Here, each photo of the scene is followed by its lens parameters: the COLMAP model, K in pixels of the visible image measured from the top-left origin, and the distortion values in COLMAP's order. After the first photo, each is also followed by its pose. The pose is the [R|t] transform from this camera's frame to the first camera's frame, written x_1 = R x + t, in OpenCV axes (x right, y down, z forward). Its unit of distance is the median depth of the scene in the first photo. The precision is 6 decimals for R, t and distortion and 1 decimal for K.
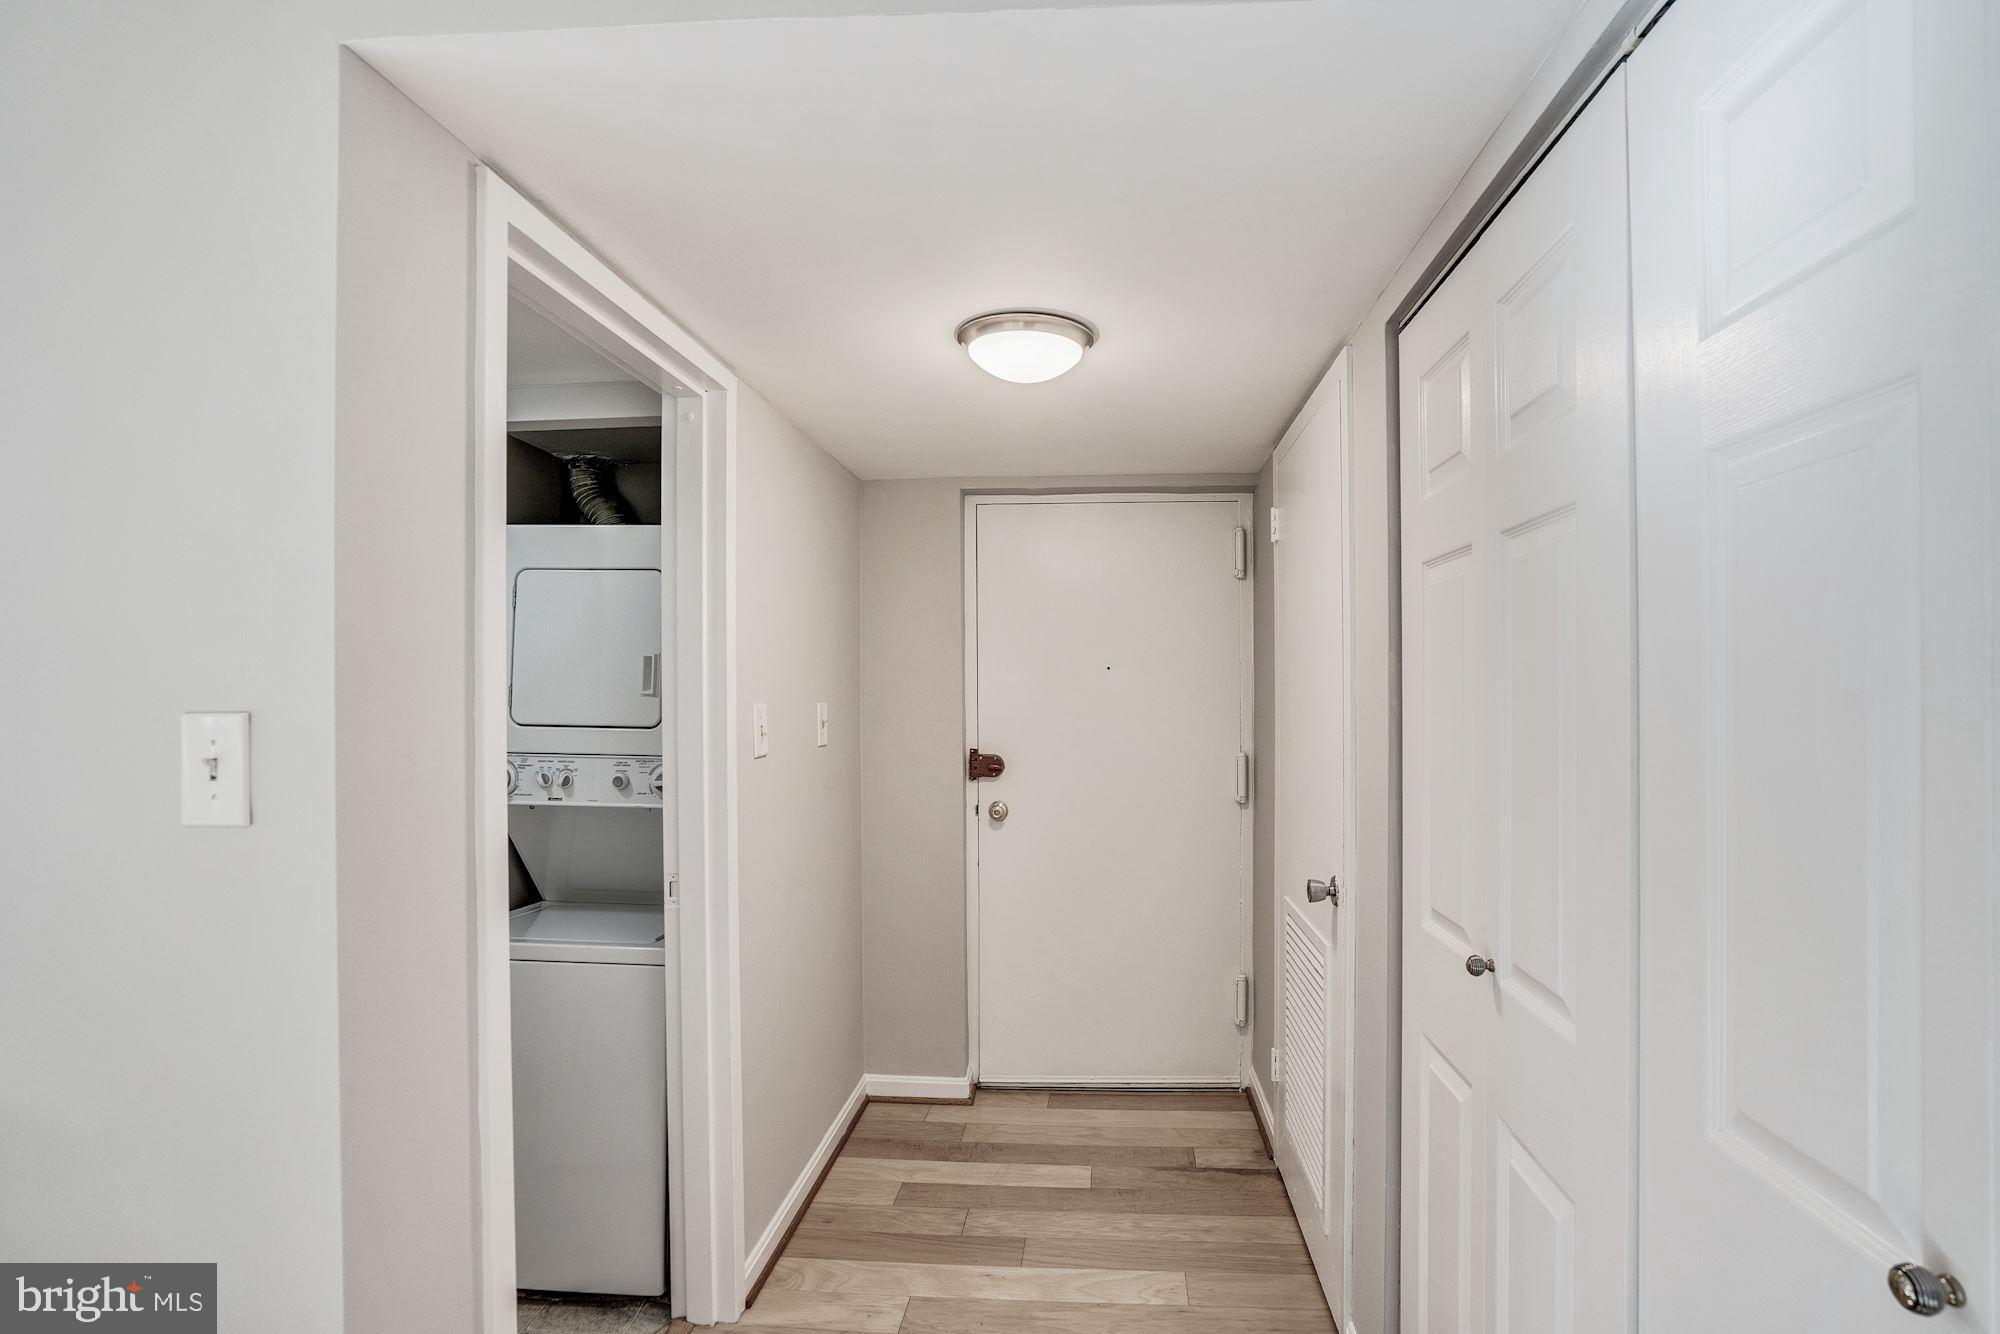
lens RADIAL K [[941.6, 0, 1072.9], [0, 941.6, 689.1], [0, 0, 1]] dist [-0.051972, -0.000259]
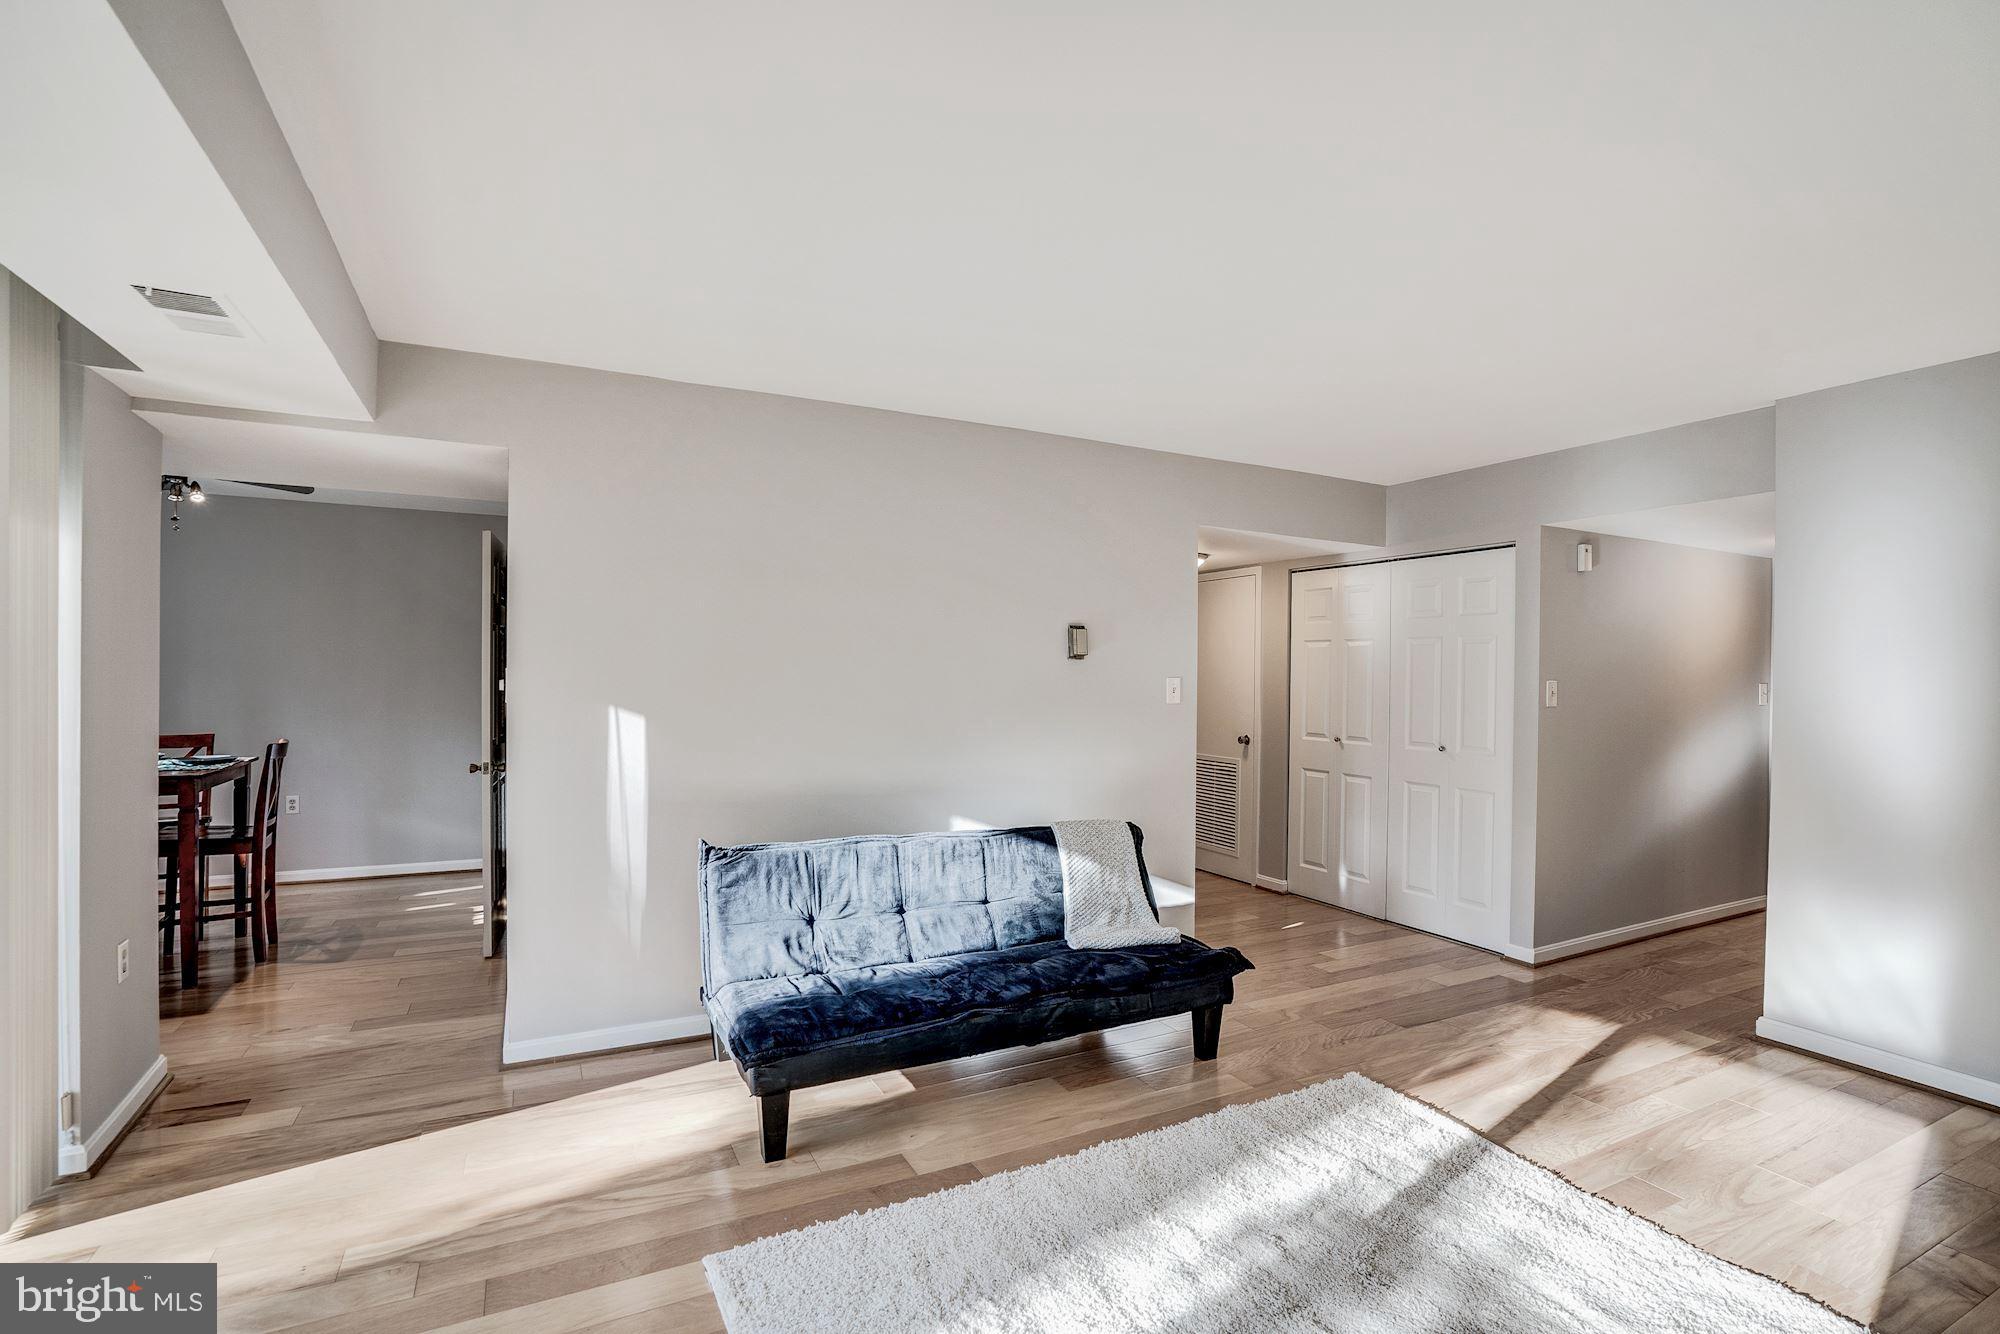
lens RADIAL K [[917.1, 0, 972.4], [0, 917.1, 679.9], [0, 0, 1]] dist [-0.025697, 0.000606]
pose [[0.870836, 0.008840, 0.491493, -1.594977], [-0.014453, 0.999866, 0.007624, 0.006871], [-0.491360, -0.013742, 0.870848, -0.950973]]
